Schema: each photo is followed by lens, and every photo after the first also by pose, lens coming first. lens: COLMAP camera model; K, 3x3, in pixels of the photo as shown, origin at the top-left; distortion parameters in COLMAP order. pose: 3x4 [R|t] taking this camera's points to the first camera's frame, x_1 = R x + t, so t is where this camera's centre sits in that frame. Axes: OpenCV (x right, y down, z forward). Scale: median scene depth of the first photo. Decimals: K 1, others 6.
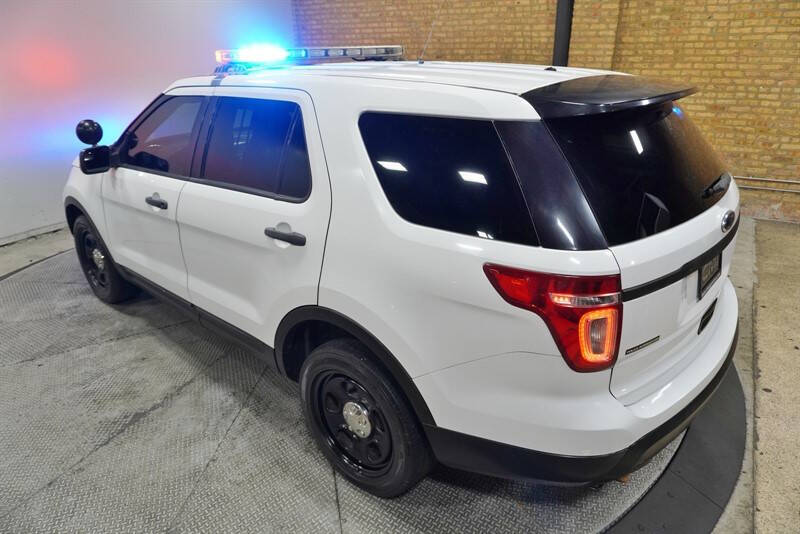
lens RADIAL K [[522.3, 0, 397.4], [0, 522.3, 267.1], [0, 0, 1]] dist [-0.042714, 0.021670]
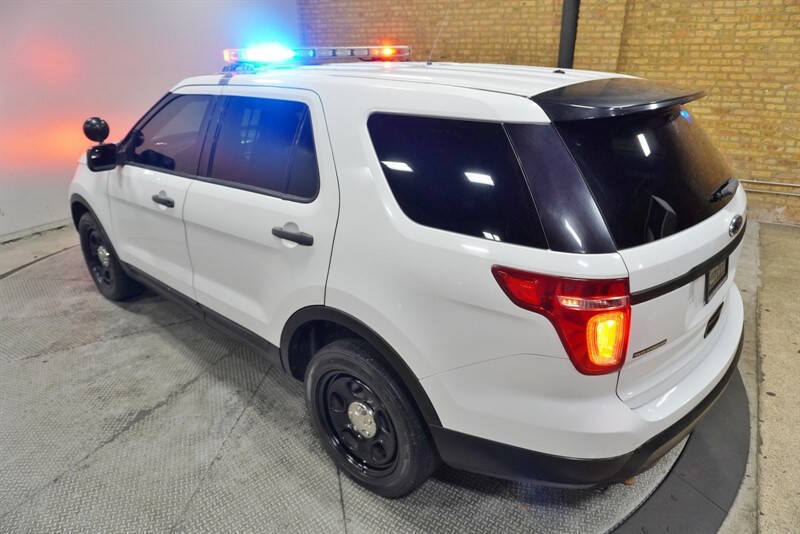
lens RADIAL K [[522.3, 0, 397.4], [0, 522.3, 267.1], [0, 0, 1]] dist [-0.042714, 0.021670]
pose [[0.999946, 0.009969, -0.003009, -0.005793], [-0.009966, 0.999950, 0.000839, -0.001261], [0.003017, -0.000809, 0.999995, -0.001232]]
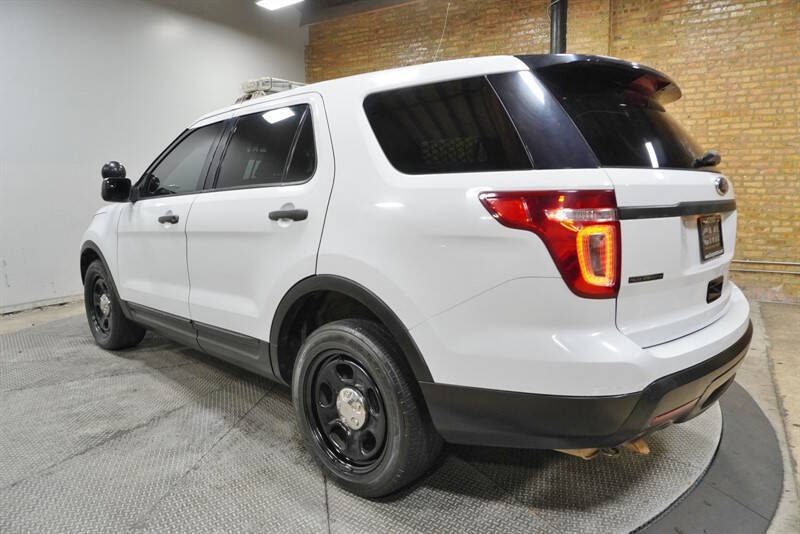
lens RADIAL K [[513.5, 0, 398.0], [0, 513.5, 261.2], [0, 0, 1]] dist [-0.039725, 0.016744]
pose [[0.999840, 0.009573, -0.015092, 0.009938], [-0.012977, 0.969490, -0.244785, 0.154672], [0.012288, 0.244942, 0.969460, 0.026950]]
